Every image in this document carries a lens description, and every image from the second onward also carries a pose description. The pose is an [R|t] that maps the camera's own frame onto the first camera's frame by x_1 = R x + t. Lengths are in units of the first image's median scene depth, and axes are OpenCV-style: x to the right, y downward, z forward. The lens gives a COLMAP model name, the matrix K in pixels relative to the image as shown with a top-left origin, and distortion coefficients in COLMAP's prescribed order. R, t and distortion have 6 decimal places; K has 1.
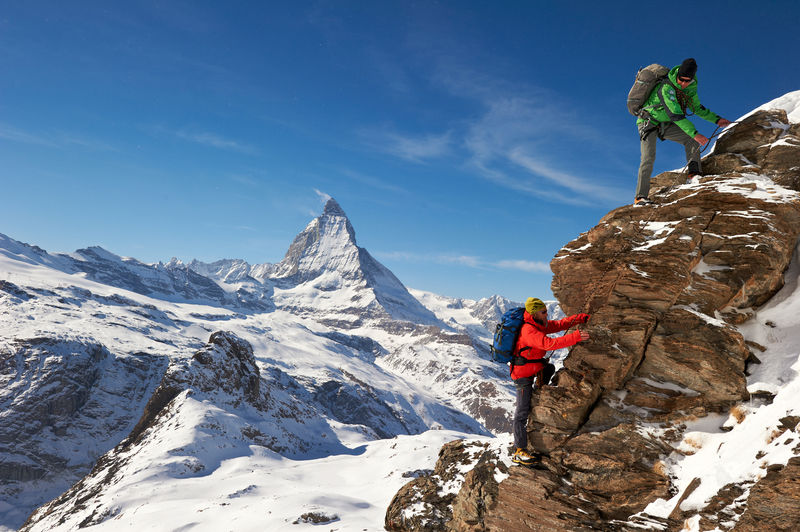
lens RADIAL K [[674.7, 0, 399.1], [0, 674.7, 270.4], [0, 0, 1]] dist [-0.005581, 0.019099]
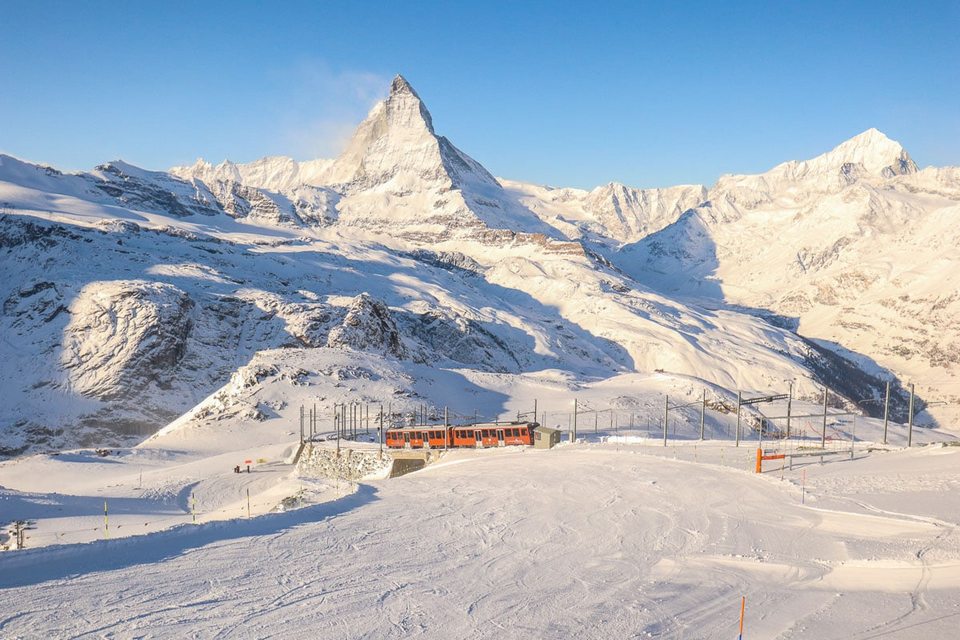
lens RADIAL K [[967.1, 0, 481.4], [0, 967.1, 318.5], [0, 0, 1]] dist [0.003824, 0.000000]
pose [[0.998244, -0.058908, -0.006285, -0.016445], [0.058990, 0.978620, 0.197037, -0.053562], [-0.005457, -0.197062, 0.980376, -0.180927]]
